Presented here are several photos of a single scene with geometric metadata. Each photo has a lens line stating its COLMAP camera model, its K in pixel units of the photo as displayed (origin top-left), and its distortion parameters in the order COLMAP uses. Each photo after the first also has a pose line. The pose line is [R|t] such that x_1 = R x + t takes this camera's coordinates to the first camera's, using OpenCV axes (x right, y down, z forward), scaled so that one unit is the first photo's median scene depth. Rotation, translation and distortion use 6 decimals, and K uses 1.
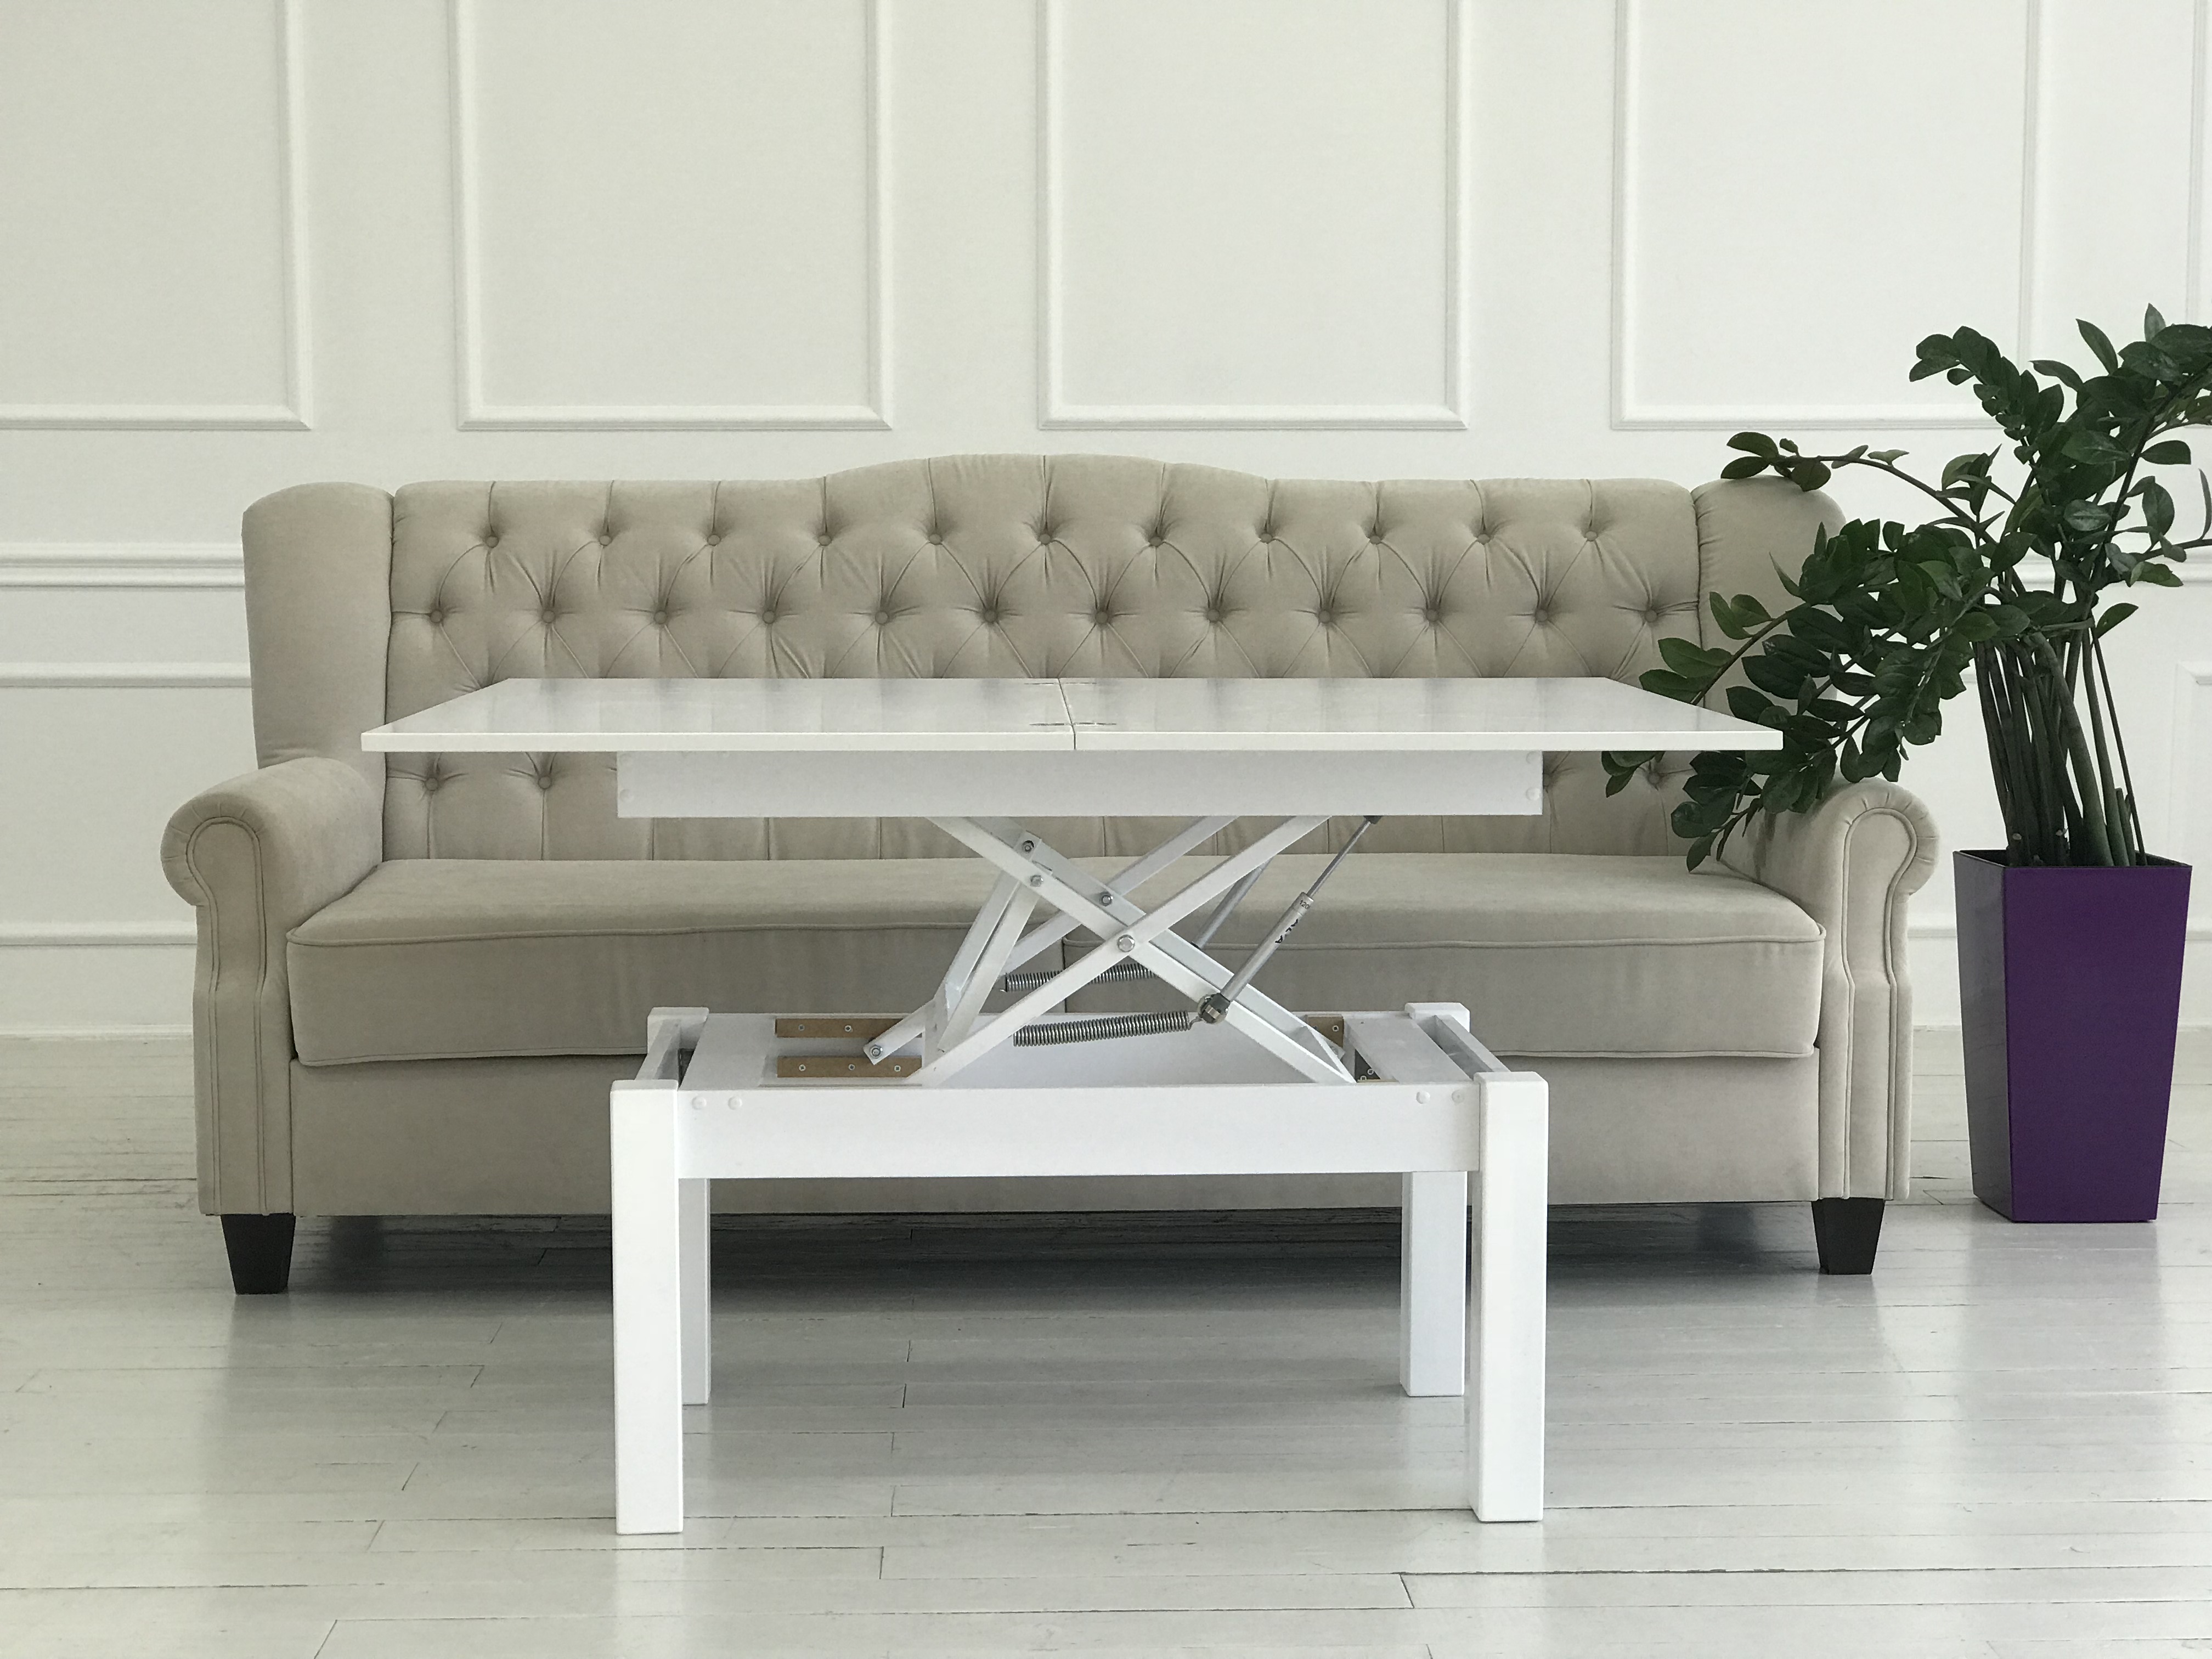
lens RADIAL K [[3644.0, 0, 1106.0], [0, 3644.0, 829.5], [0, 0, 1]] dist [-0.036331, 0.870546]
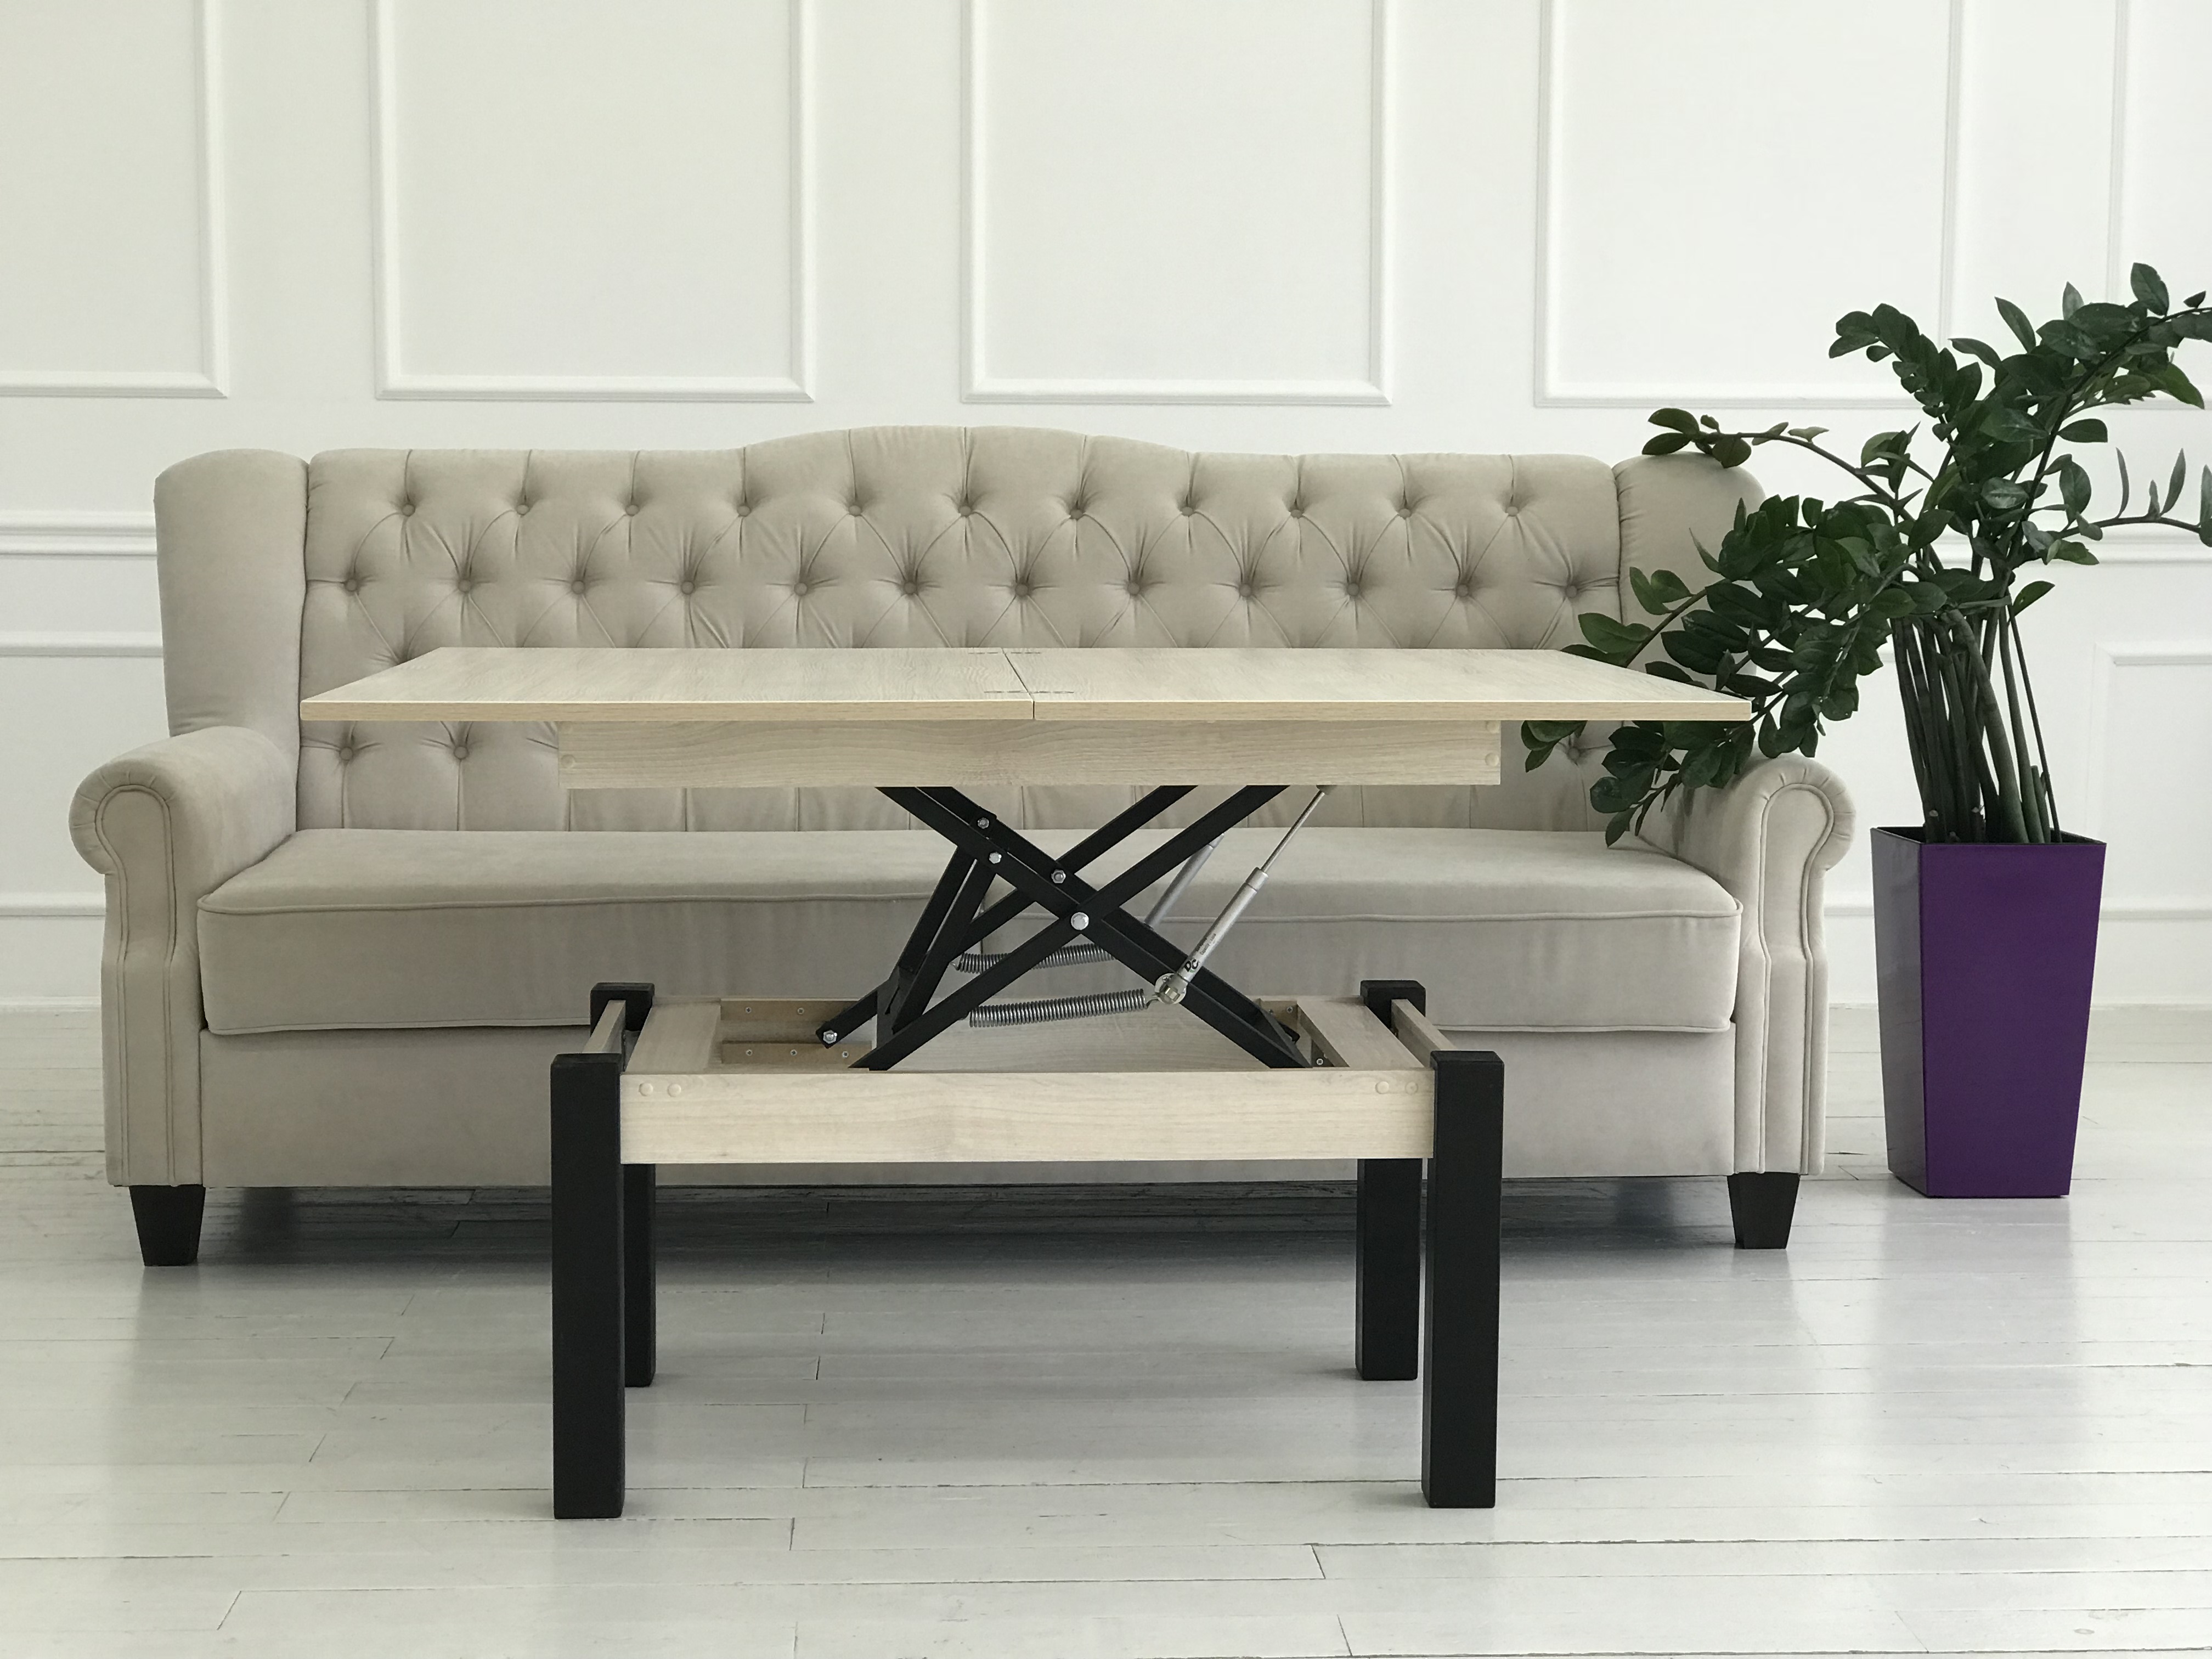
lens RADIAL K [[3644.0, 0, 1106.0], [0, 3644.0, 829.5], [0, 0, 1]] dist [-0.036331, 0.870546]
pose [[0.999796, 0.004414, 0.019726, 0.002533], [-0.004516, 0.999976, 0.005167, 0.002203], [-0.019702, -0.005255, 0.999792, 0.002575]]
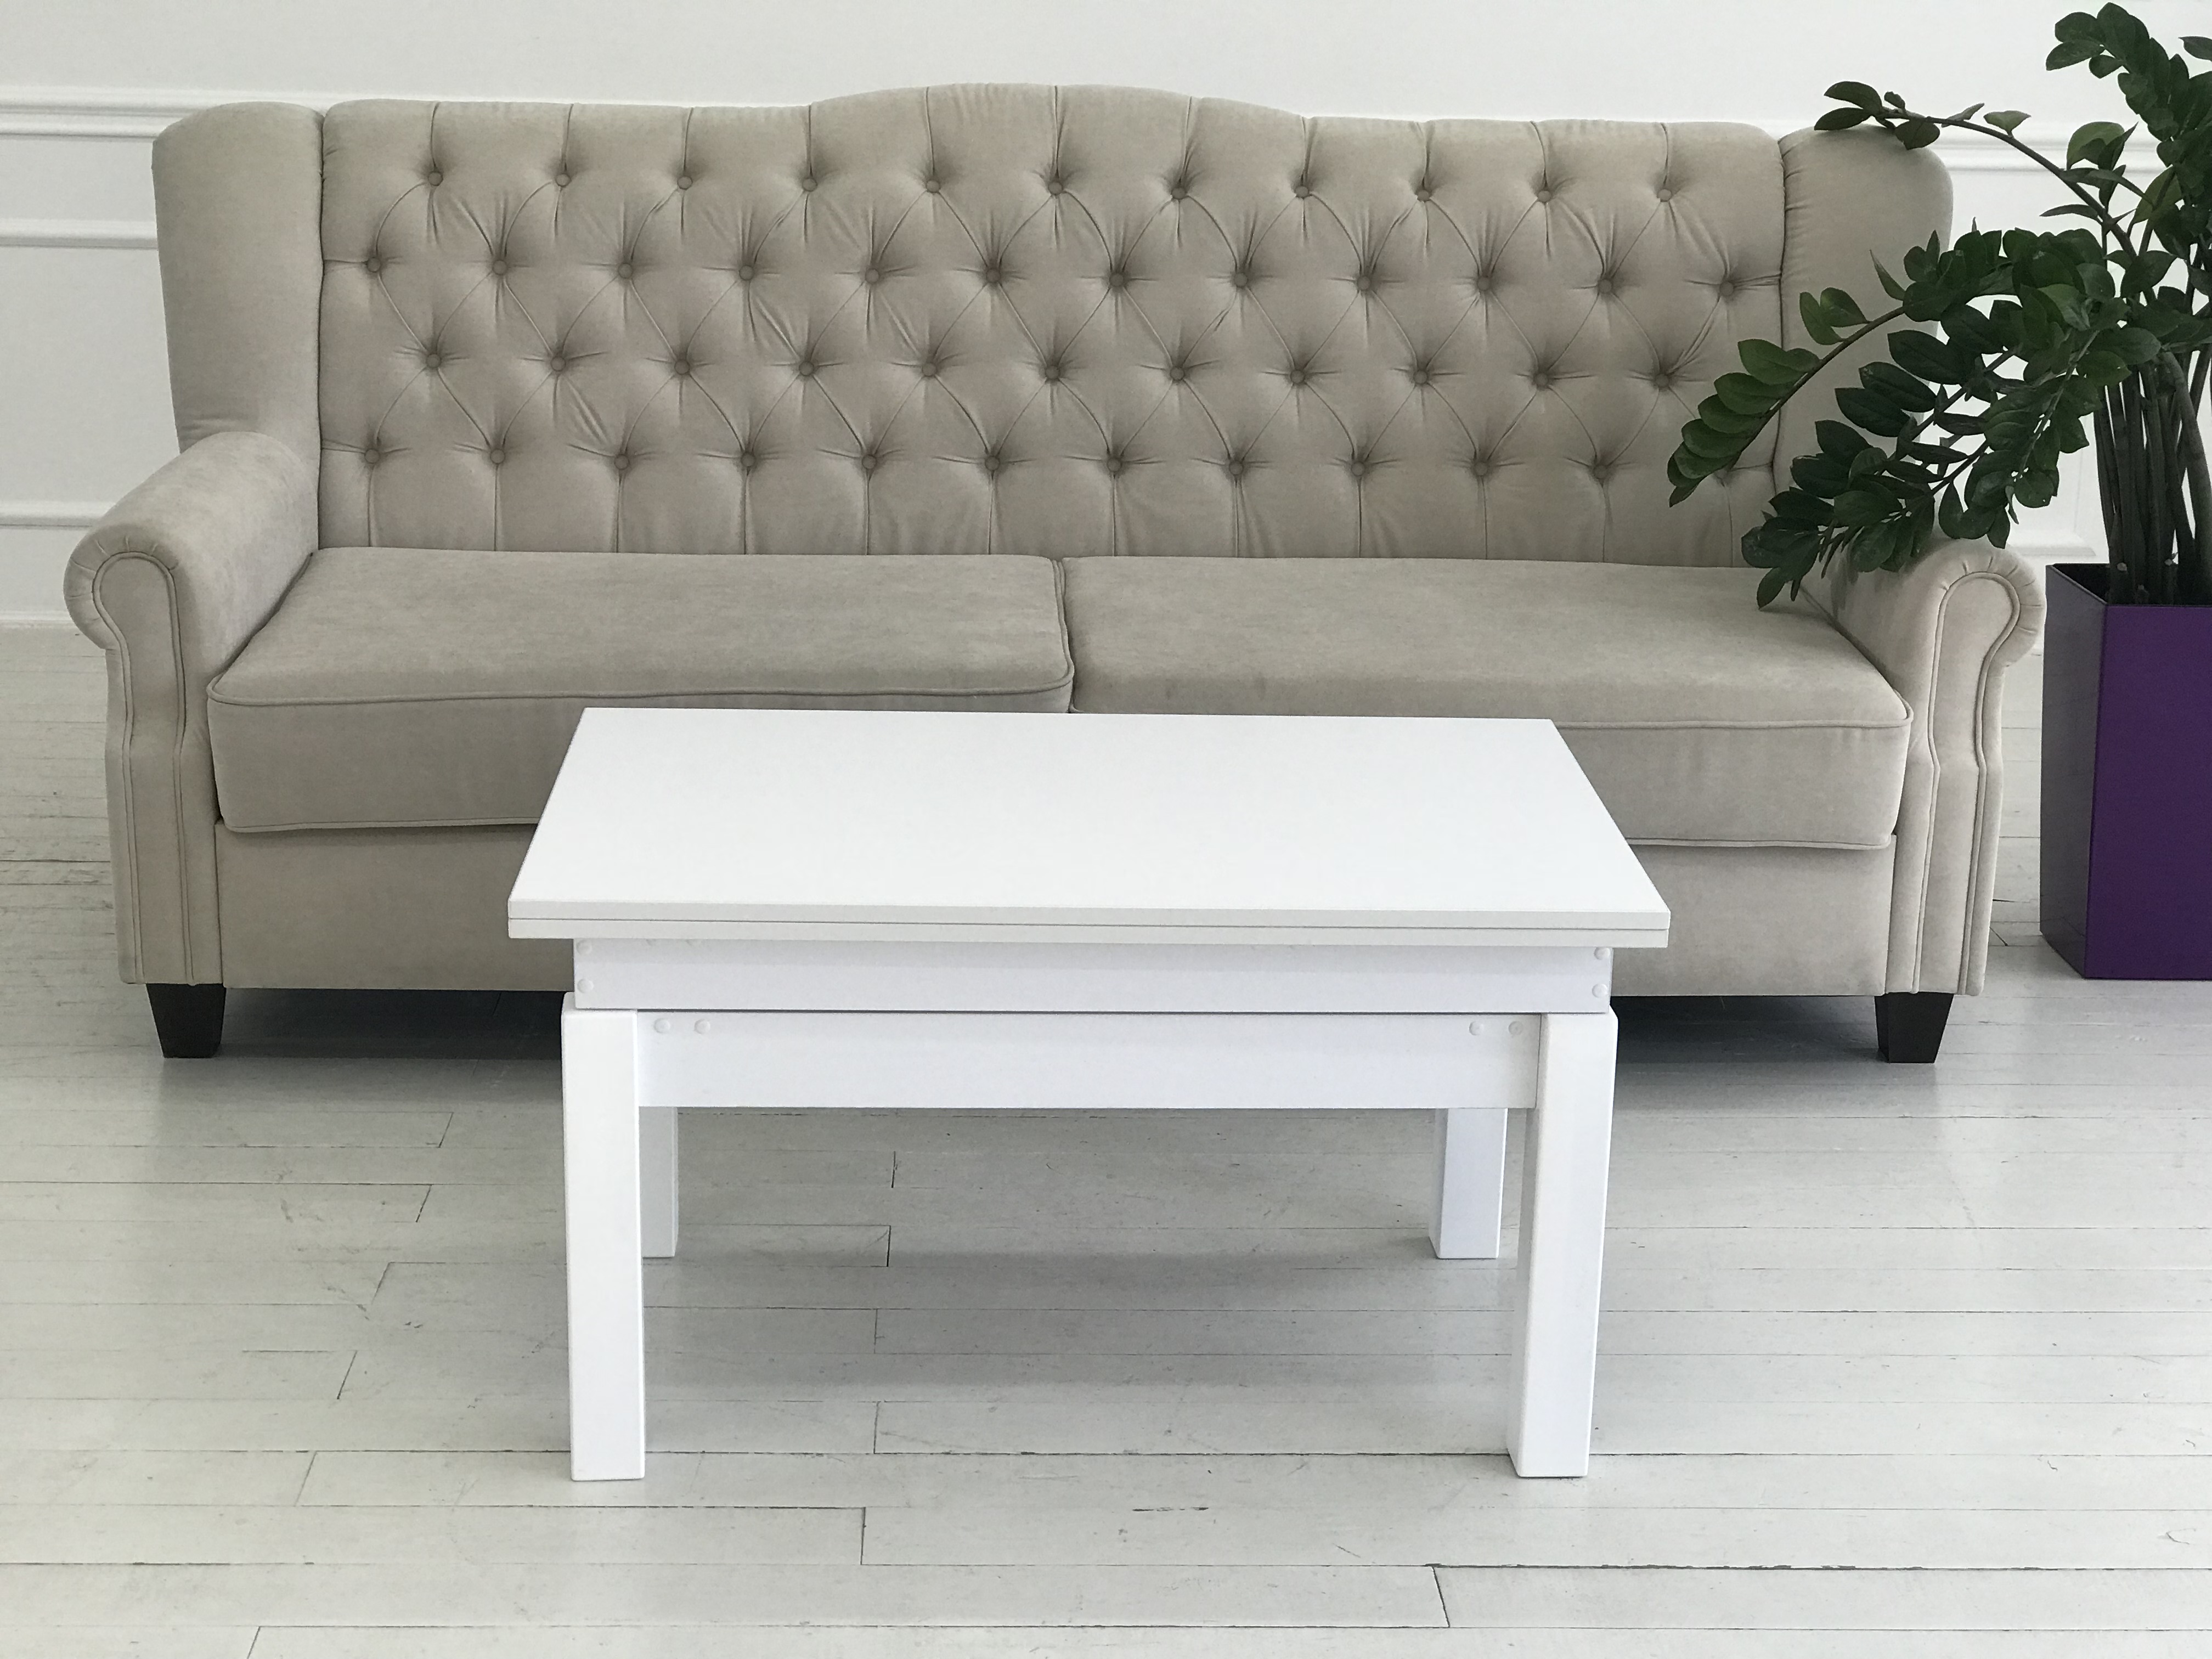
lens RADIAL K [[3644.0, 0, 1106.0], [0, 3644.0, 829.5], [0, 0, 1]] dist [-0.036331, 0.870546]
pose [[0.999758, 0.020896, 0.006820, -0.007460], [-0.021808, 0.981733, 0.189011, -0.099595], [-0.002745, -0.189114, 0.981951, 0.096329]]
